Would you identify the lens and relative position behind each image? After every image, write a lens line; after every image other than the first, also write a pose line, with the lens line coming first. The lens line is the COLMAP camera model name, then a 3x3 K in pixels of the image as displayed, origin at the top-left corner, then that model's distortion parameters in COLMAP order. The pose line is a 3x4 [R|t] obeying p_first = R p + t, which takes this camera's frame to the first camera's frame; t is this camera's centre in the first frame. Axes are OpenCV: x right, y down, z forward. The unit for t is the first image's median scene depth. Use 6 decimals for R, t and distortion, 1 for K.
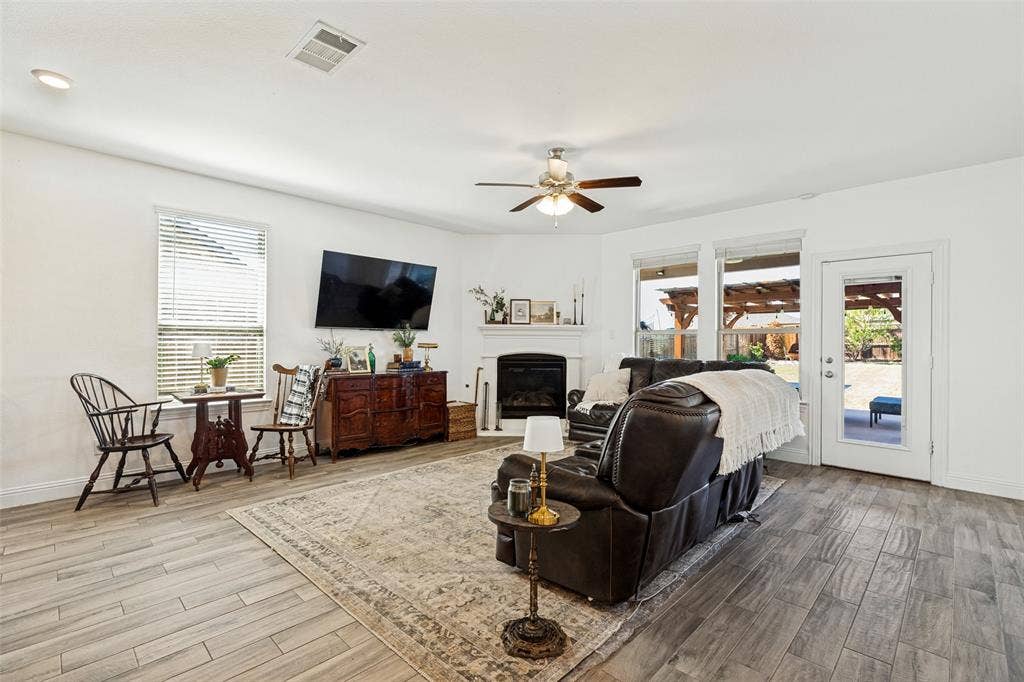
lens RADIAL K [[457.7, 0, 507.1], [0, 457.7, 338.8], [0, 0, 1]] dist [0.008549, -0.002844]
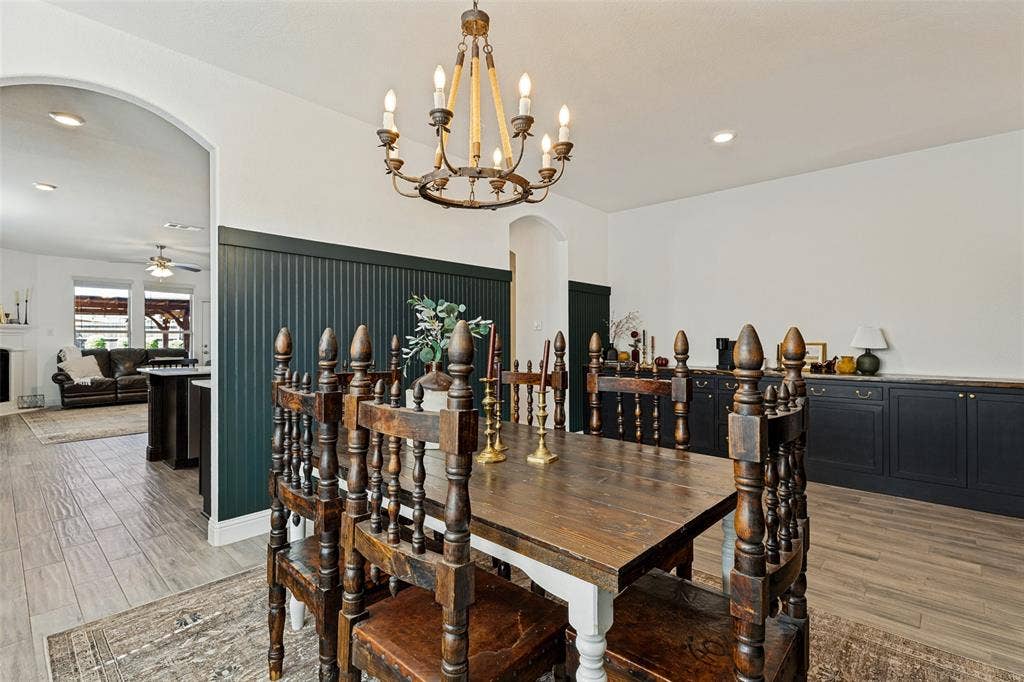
lens RADIAL K [[461.9, 0, 508.5], [0, 461.9, 340.1], [0, 0, 1]] dist [-0.000813, -0.000686]
pose [[-0.053553, -0.005374, 0.998551, -1.810022], [-0.006611, 0.999966, 0.005027, -0.004316], [-0.998543, -0.006332, -0.053586, -0.410961]]
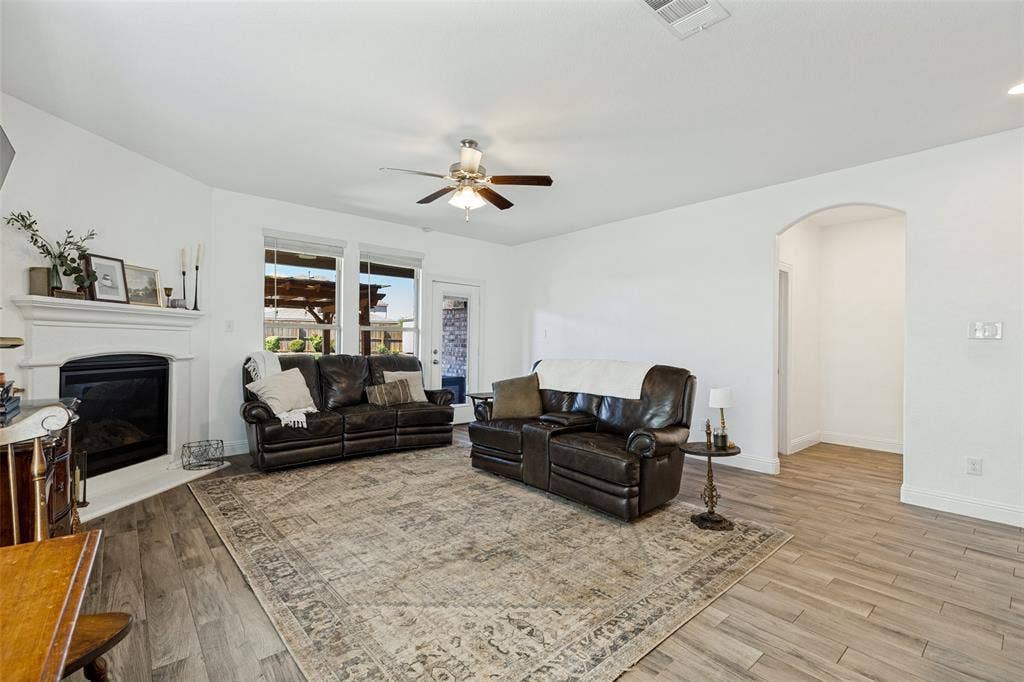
lens RADIAL K [[457.7, 0, 510.8], [0, 457.7, 343.1], [0, 0, 1]] dist [0.008549, -0.002844]
pose [[0.083779, -0.007340, 0.996457, -0.740107], [-0.023123, 0.999689, 0.009308, 0.001281], [-0.996216, -0.023821, 0.083583, 0.716527]]
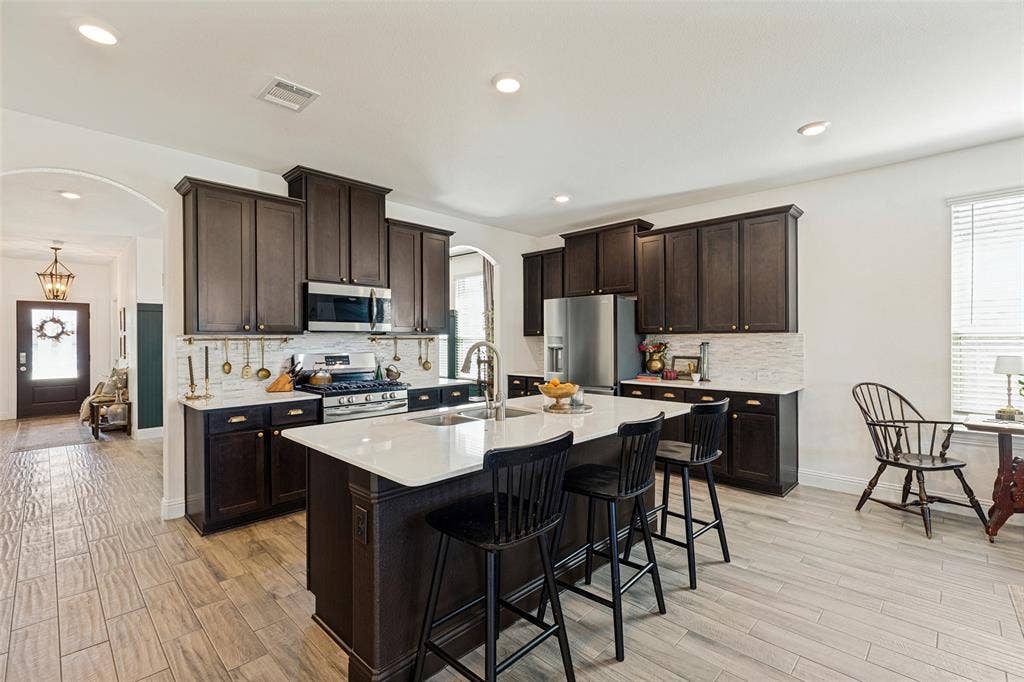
lens RADIAL K [[457.7, 0, 514.8], [0, 457.7, 337.6], [0, 0, 1]] dist [0.008549, -0.002844]
pose [[0.010371, -0.010093, -0.999895, 0.106498], [0.013653, 0.999857, -0.009951, -0.023924], [0.999853, -0.013548, 0.010507, 0.154739]]
